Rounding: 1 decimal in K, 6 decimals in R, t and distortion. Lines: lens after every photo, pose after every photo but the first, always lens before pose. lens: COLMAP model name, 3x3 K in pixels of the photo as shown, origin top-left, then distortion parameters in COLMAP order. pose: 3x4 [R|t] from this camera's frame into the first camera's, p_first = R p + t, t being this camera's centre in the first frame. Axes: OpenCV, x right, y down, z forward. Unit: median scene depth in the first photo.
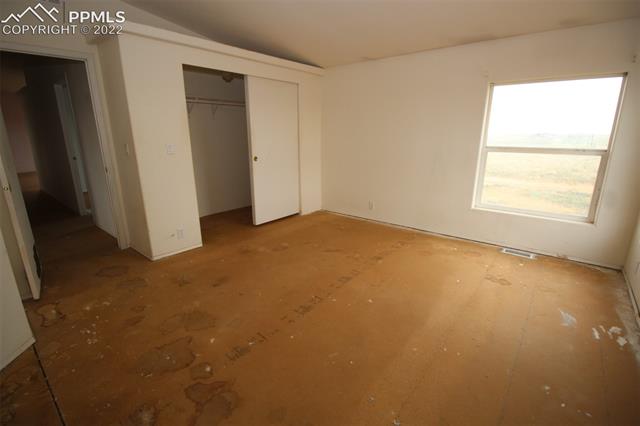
lens RADIAL K [[299.1, 0, 321.0], [0, 299.1, 214.9], [0, 0, 1]] dist [-0.020573, -0.000771]
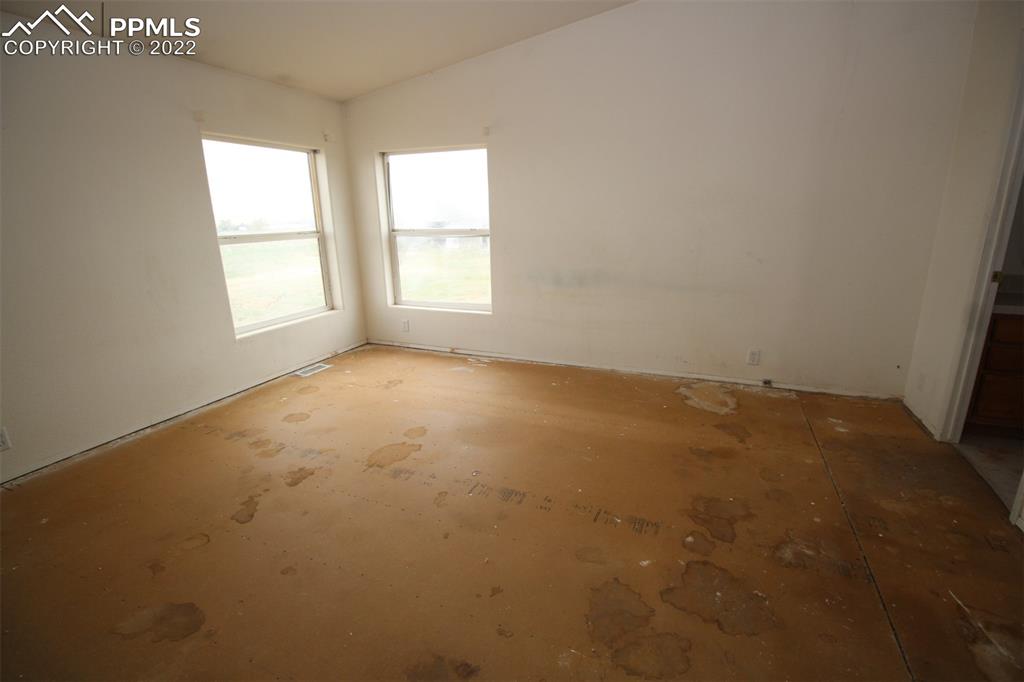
lens RADIAL K [[478.6, 0, 513.6], [0, 478.6, 344.0], [0, 0, 1]] dist [-0.020573, -0.000771]
pose [[-0.299070, -0.245567, 0.922092, -0.784136], [0.266178, 0.906495, 0.327745, -0.252292], [-0.916355, 0.343459, -0.205741, 0.966597]]
